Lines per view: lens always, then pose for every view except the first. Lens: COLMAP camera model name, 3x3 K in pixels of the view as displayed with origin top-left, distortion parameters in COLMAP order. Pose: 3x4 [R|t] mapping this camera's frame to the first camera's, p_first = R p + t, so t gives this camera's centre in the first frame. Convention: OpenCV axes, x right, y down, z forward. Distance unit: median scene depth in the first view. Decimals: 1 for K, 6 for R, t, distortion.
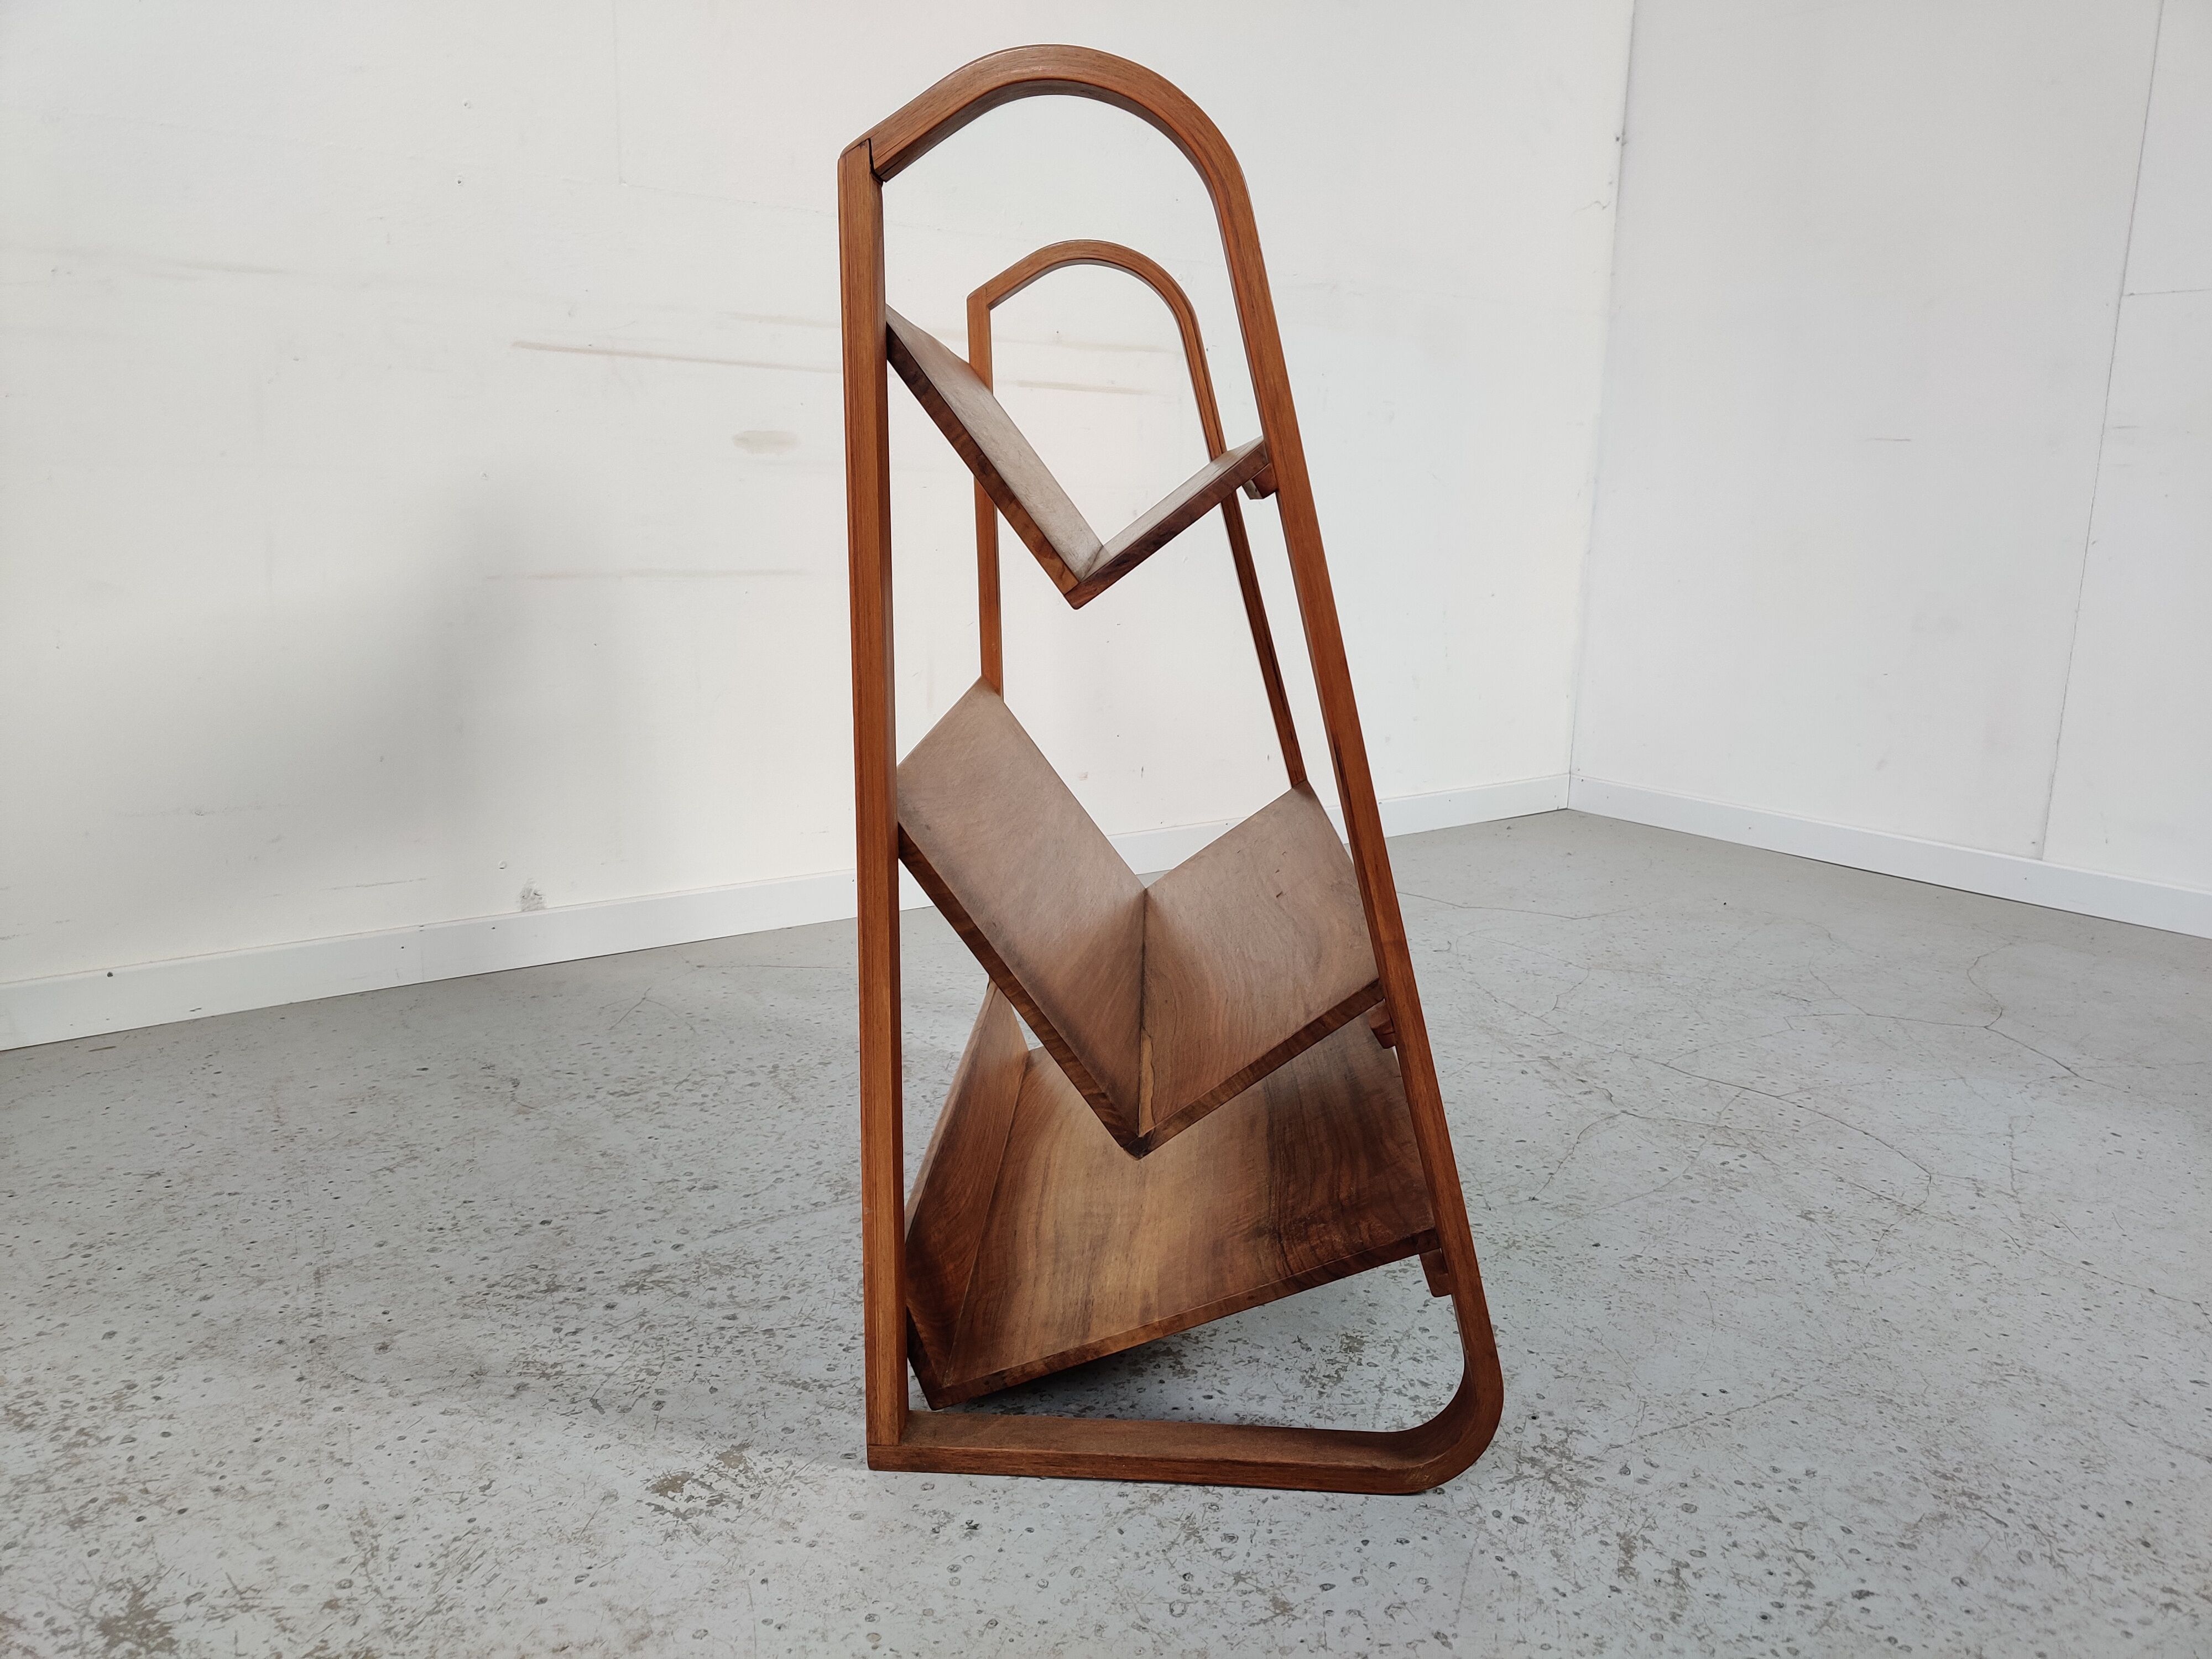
lens RADIAL K [[1700.5, 0, 1139.0], [0, 1700.5, 825.0], [0, 0, 1]] dist [0.045148, -0.045993]
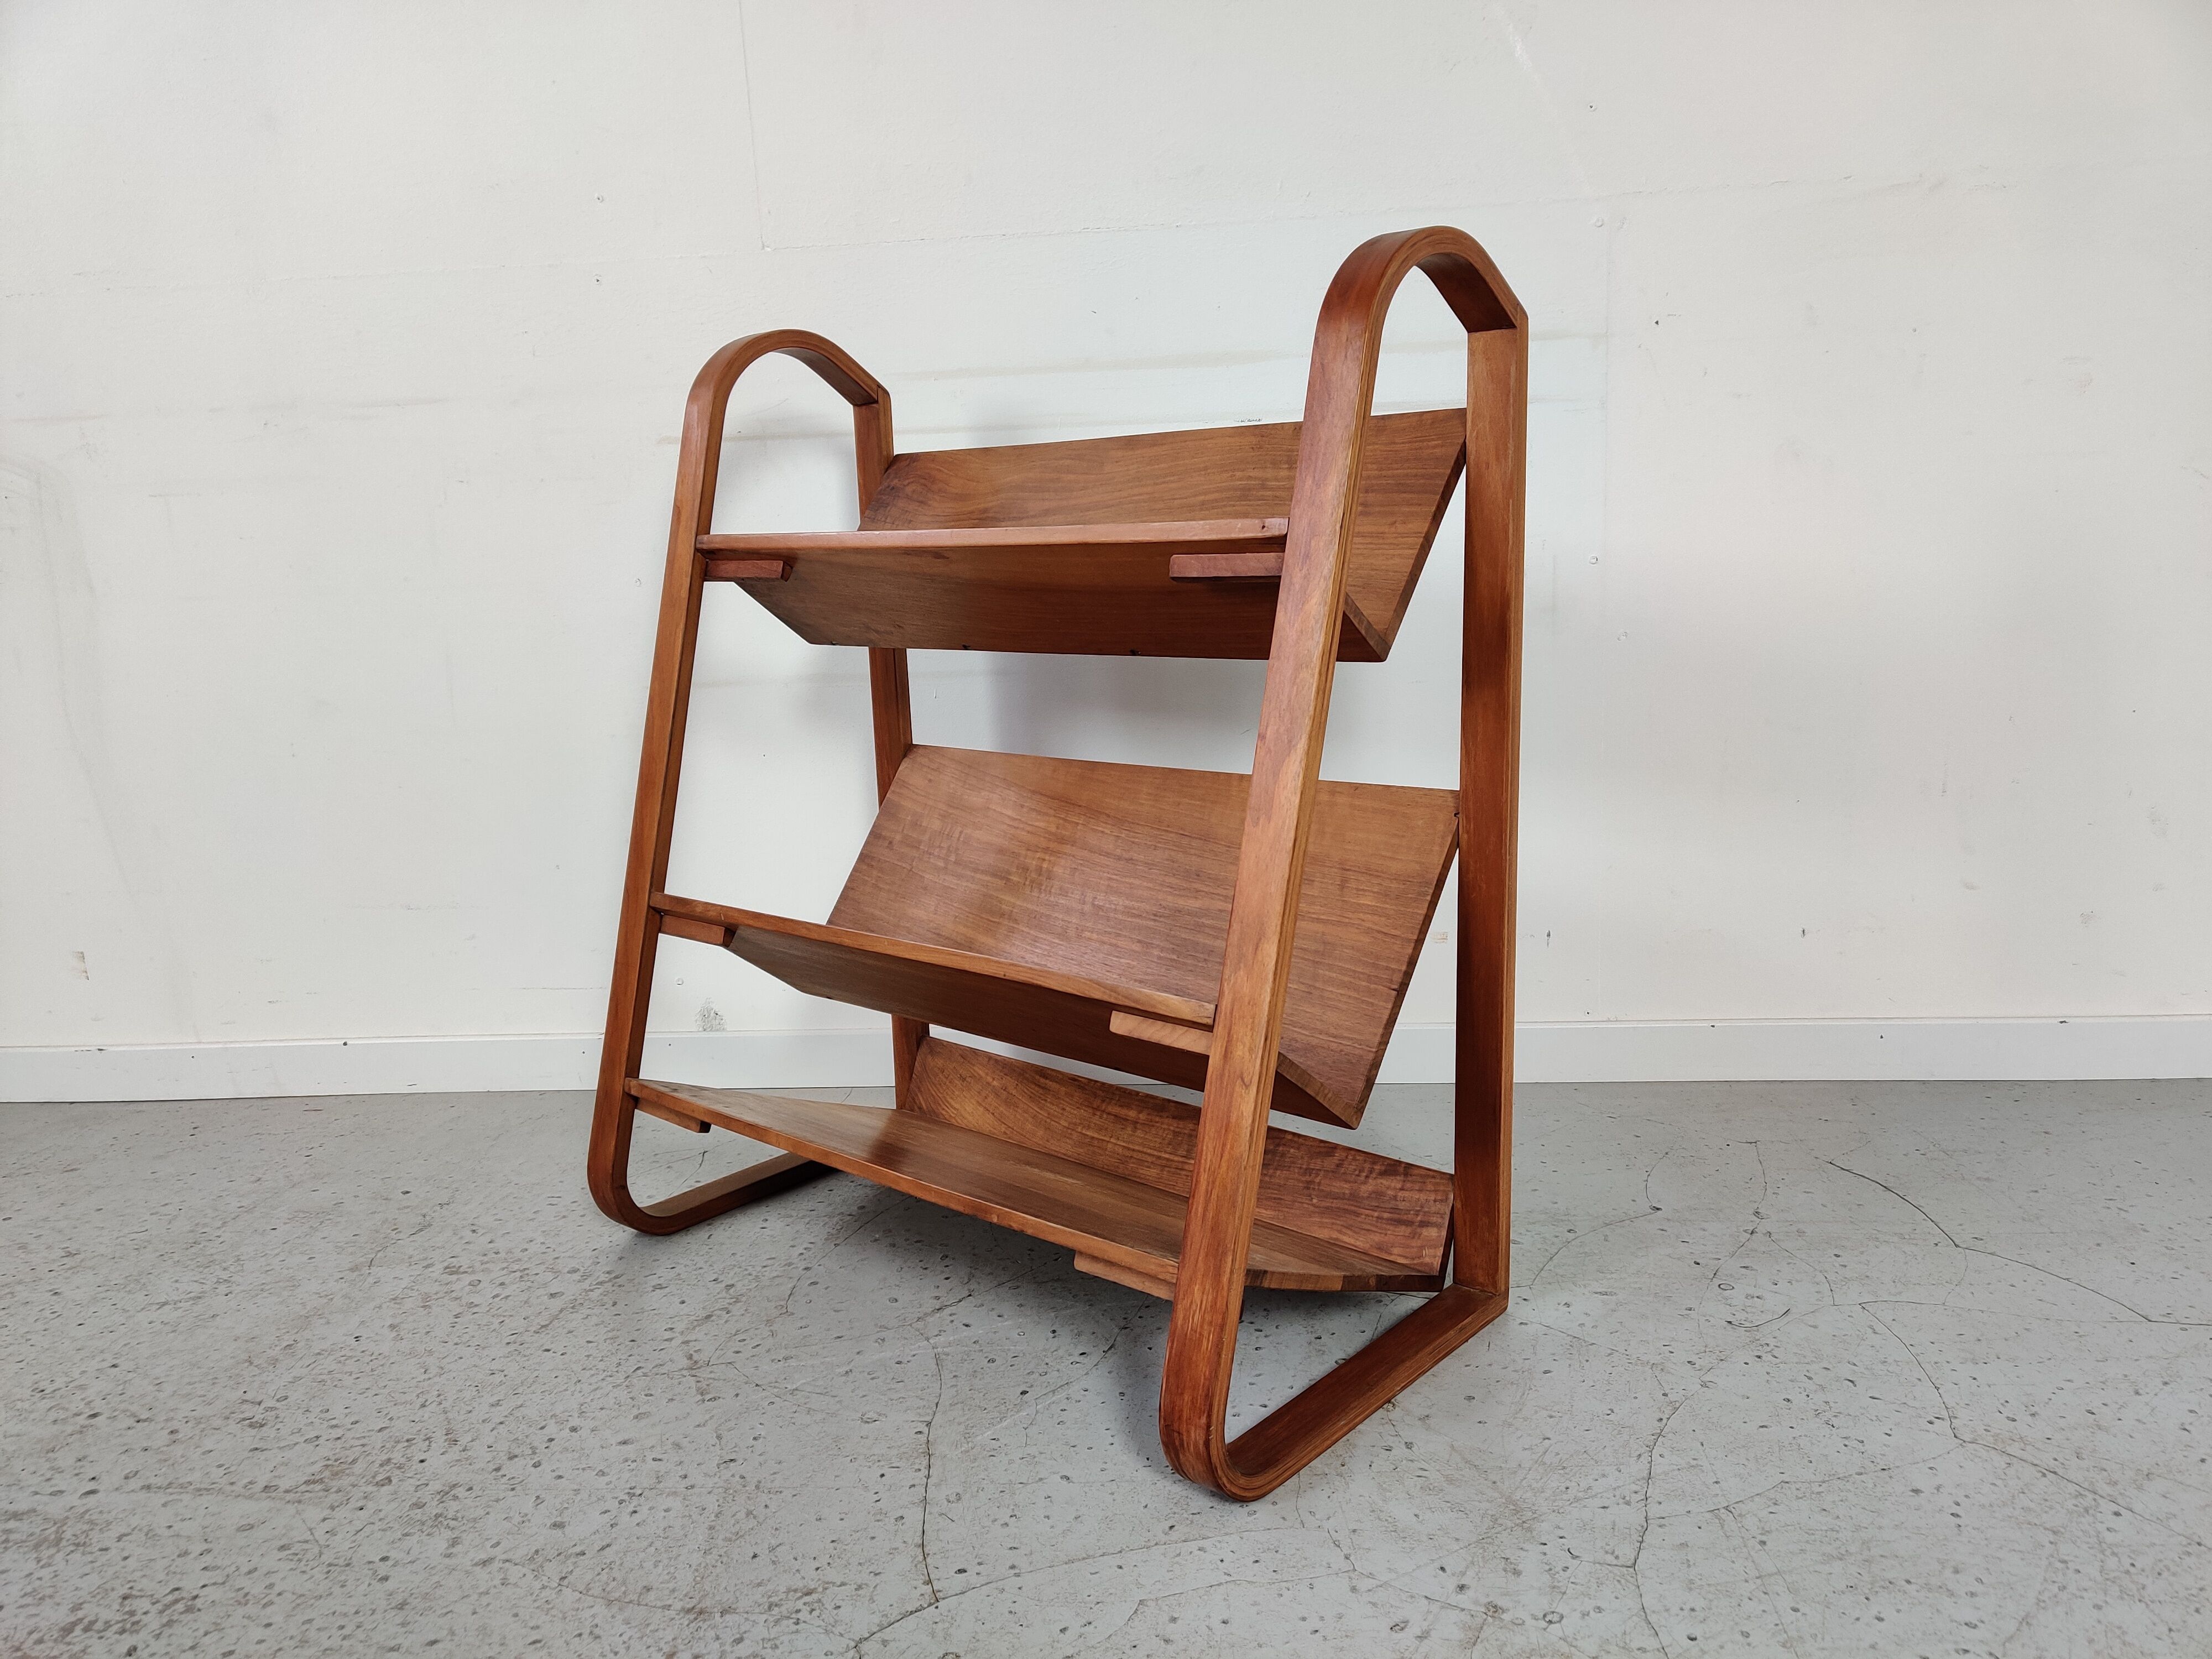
lens RADIAL K [[1700.5, 0, 1120.8], [0, 1700.5, 841.0], [0, 0, 1]] dist [0.045148, -0.045993]
pose [[0.715920, 0.076368, -0.693993, 0.800755], [-0.073154, 0.996733, 0.034217, -0.181652], [0.694340, 0.026272, 0.719168, 0.818626]]
